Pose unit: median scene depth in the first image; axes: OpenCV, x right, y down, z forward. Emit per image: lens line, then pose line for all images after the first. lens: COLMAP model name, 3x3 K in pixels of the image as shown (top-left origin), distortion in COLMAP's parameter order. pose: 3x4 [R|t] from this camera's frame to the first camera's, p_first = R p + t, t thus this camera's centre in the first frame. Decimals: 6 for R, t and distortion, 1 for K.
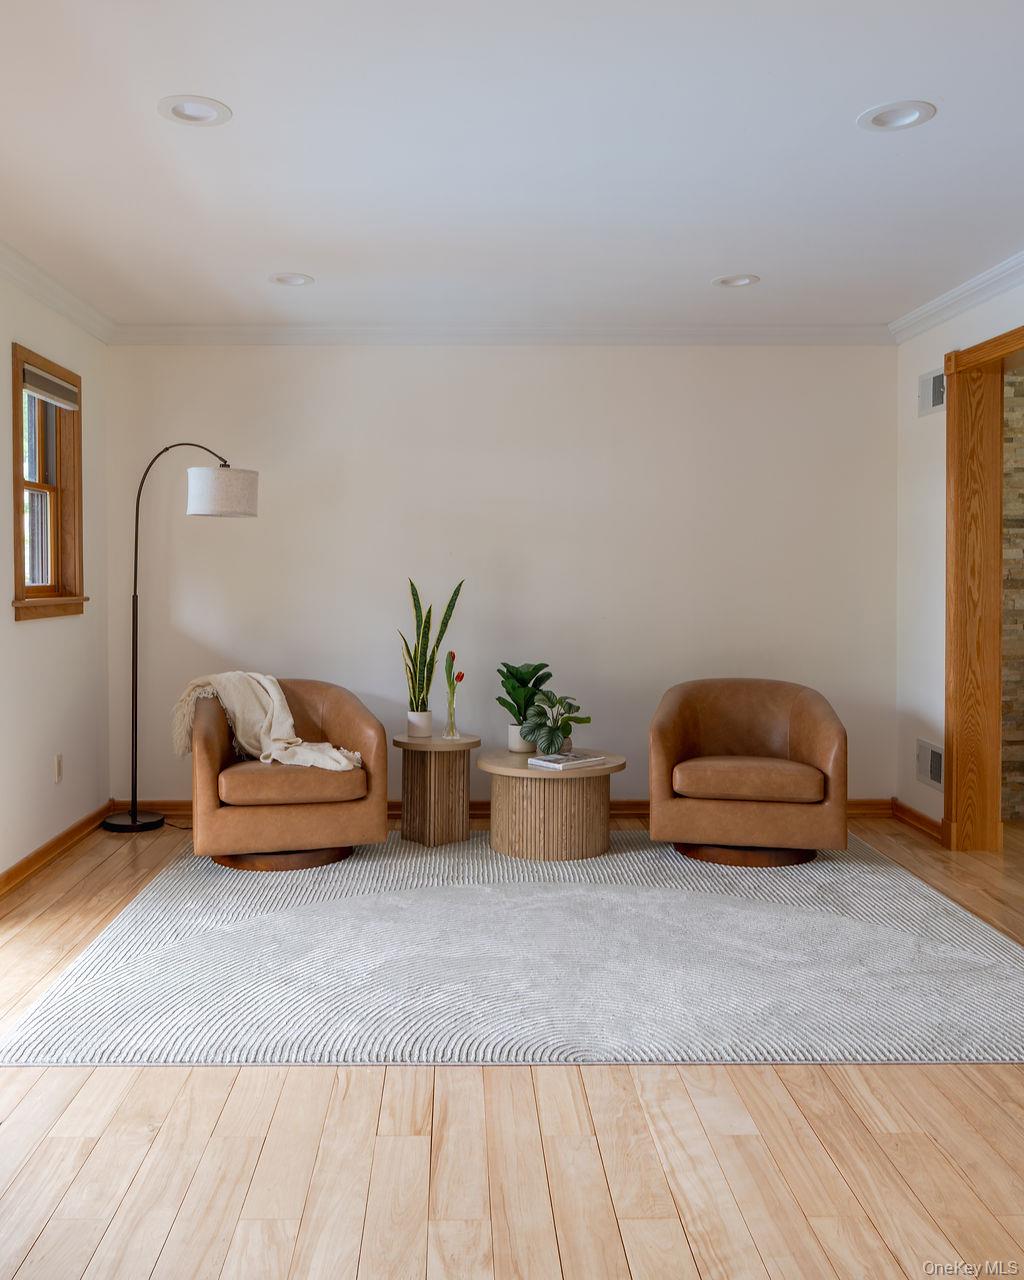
lens RADIAL K [[1058.8, 0, 511.6], [0, 1058.8, 612.3], [0, 0, 1]] dist [-0.032867, -0.005230]
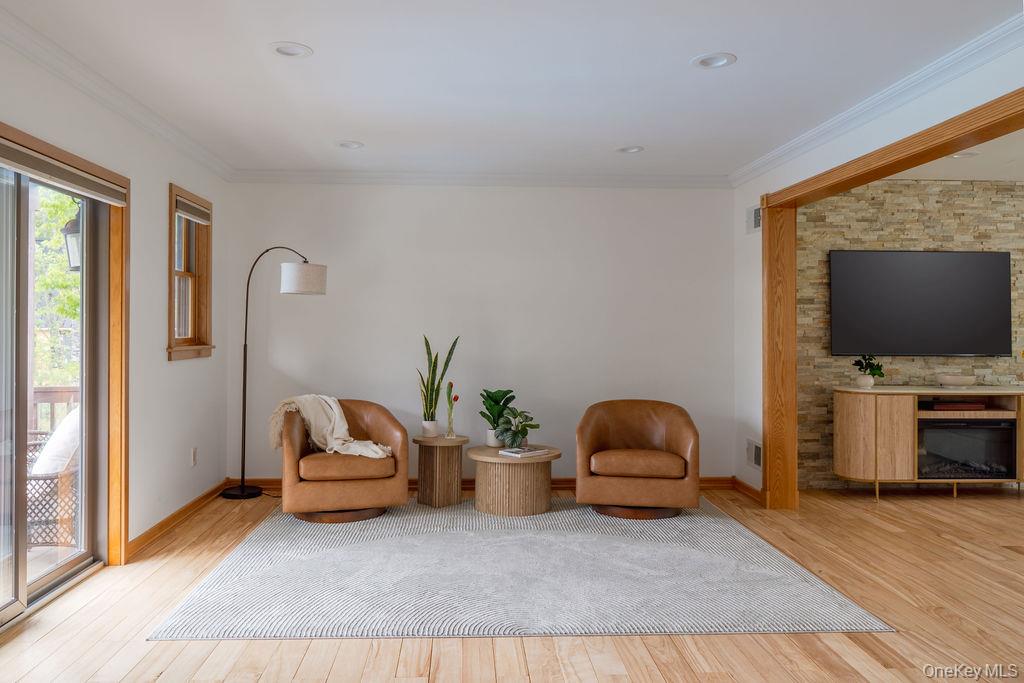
lens RADIAL K [[727.1, 0, 517.3], [0, 727.1, 329.2], [0, 0, 1]] dist [-0.015803, 0.002846]
pose [[0.999717, 0.004044, 0.023455, 0.018467], [-0.003165, 0.999296, -0.037376, -0.001004], [-0.023590, 0.037291, 0.999026, -0.086523]]
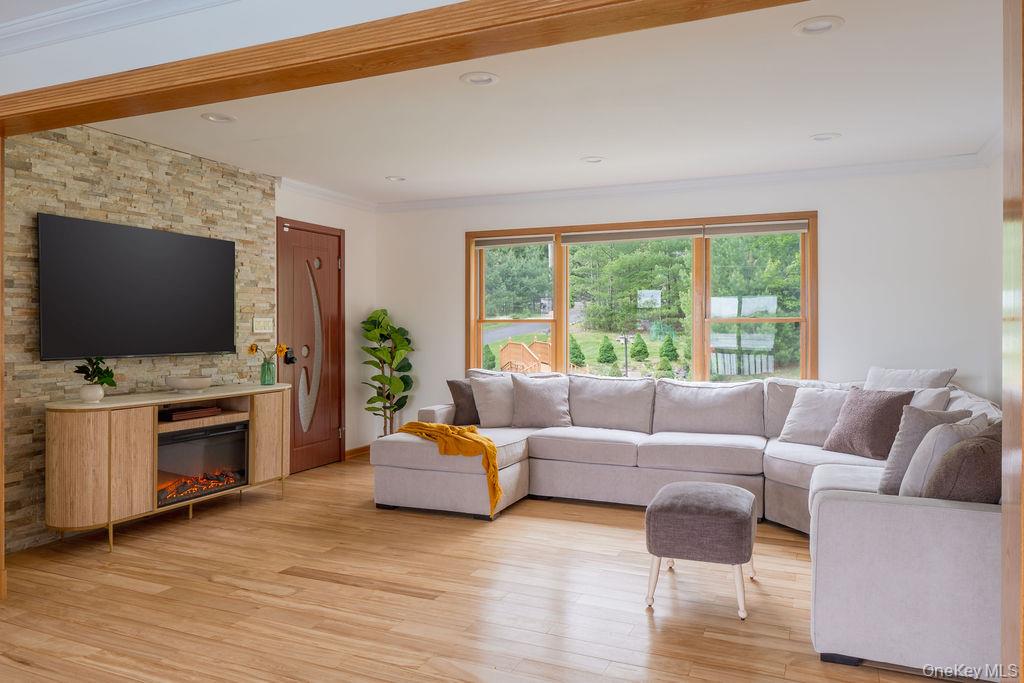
lens RADIAL K [[727.1, 0, 517.3], [0, 727.1, 329.2], [0, 0, 1]] dist [-0.015803, 0.002846]
pose [[0.449622, -0.000340, 0.893219, 0.059953], [0.030532, 0.999421, -0.014988, -0.011731], [-0.892697, 0.034010, 0.449372, 0.232103]]
